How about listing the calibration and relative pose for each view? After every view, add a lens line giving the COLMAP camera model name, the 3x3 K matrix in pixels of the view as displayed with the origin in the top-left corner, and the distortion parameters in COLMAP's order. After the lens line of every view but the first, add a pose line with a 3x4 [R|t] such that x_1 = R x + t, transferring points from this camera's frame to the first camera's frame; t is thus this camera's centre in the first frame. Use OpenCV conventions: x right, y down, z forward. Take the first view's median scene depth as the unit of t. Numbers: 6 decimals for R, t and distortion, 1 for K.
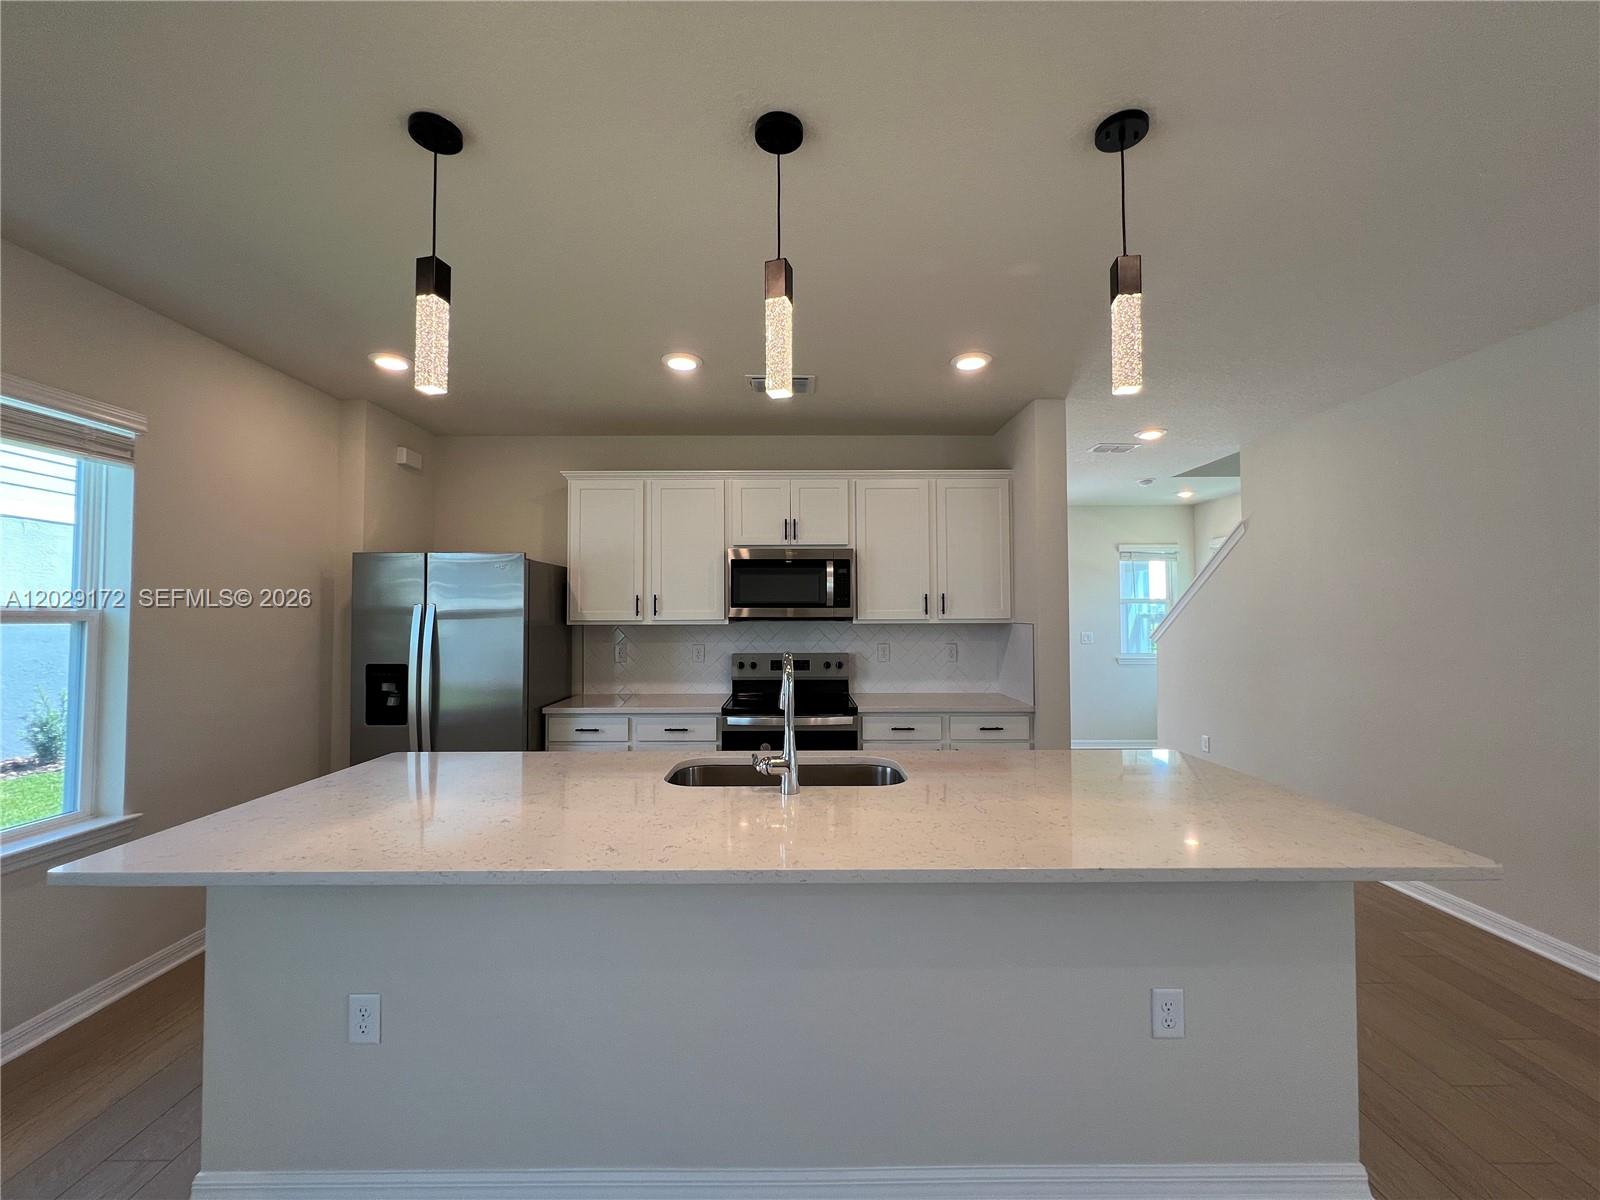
lens RADIAL K [[641.3, 0, 796.0], [0, 641.3, 597.5], [0, 0, 1]] dist [-0.001508, 0.000242]
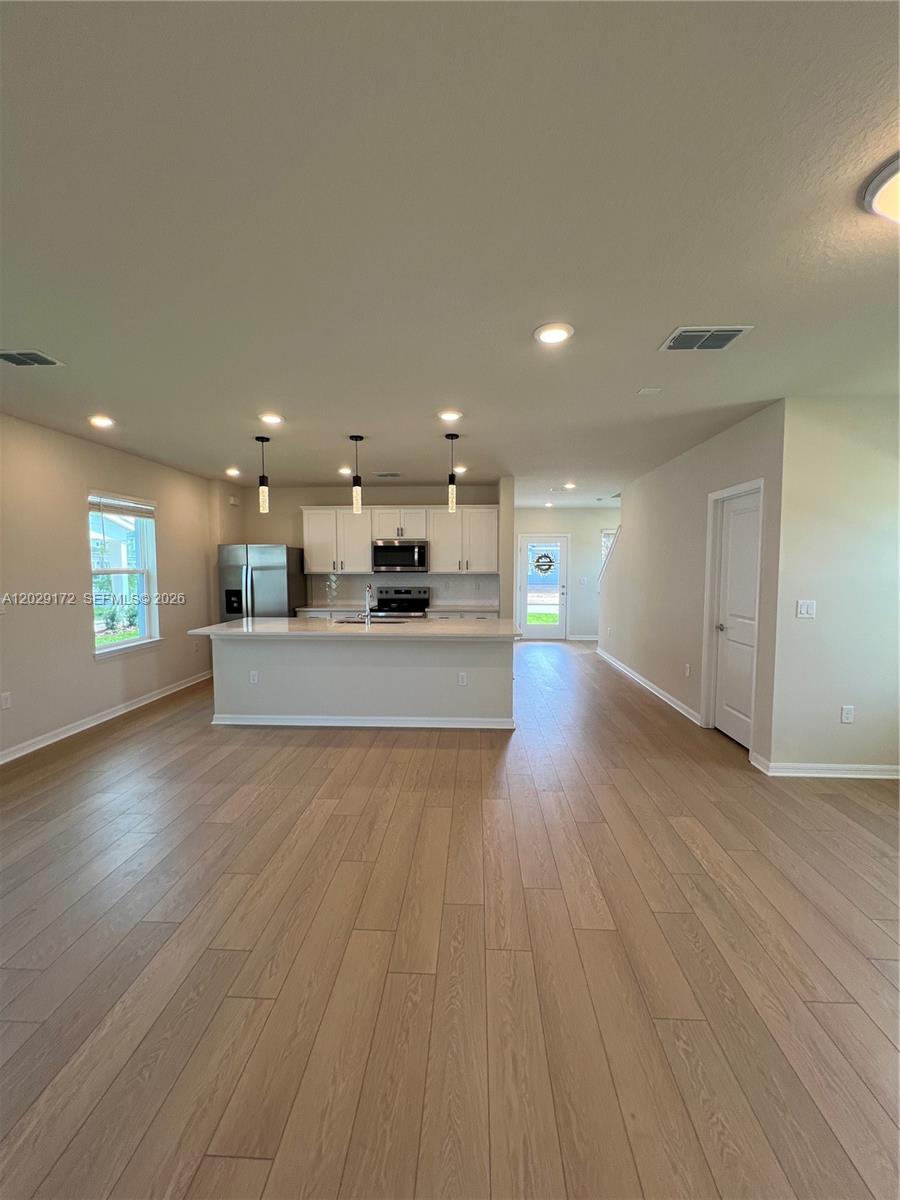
lens RADIAL K [[481.0, 0, 452.4], [0, 481.0, 597.6], [0, 0, 1]] dist [-0.001508, 0.000242]
pose [[0.998623, 0.005462, -0.052172, 0.266419], [-0.000340, 0.995219, 0.097670, -0.041731], [0.052456, -0.097517, 0.993850, -0.703457]]
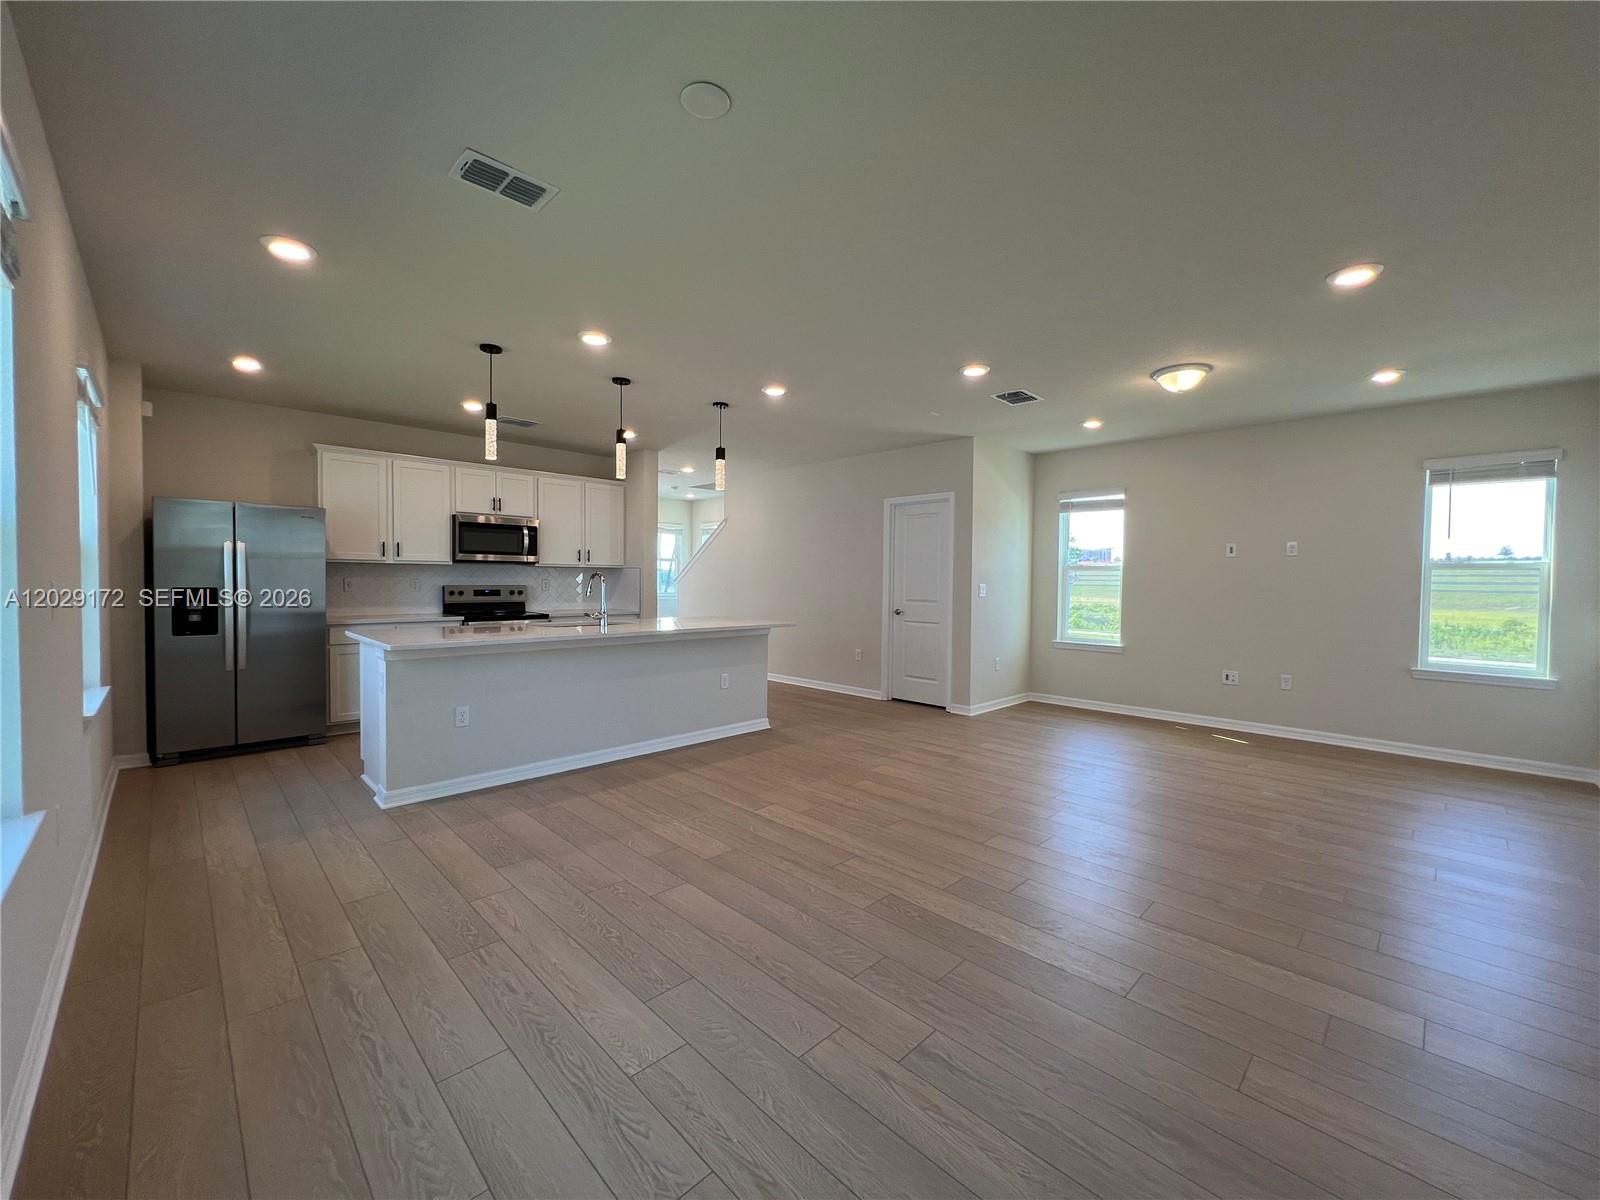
lens RADIAL K [[641.3, 0, 796.0], [0, 641.3, 597.5], [0, 0, 1]] dist [-0.001508, 0.000242]
pose [[0.715150, -0.009671, 0.698904, -0.579910], [-0.034451, 0.998201, 0.049064, 0.017936], [-0.698122, -0.059166, 0.713530, -0.630040]]
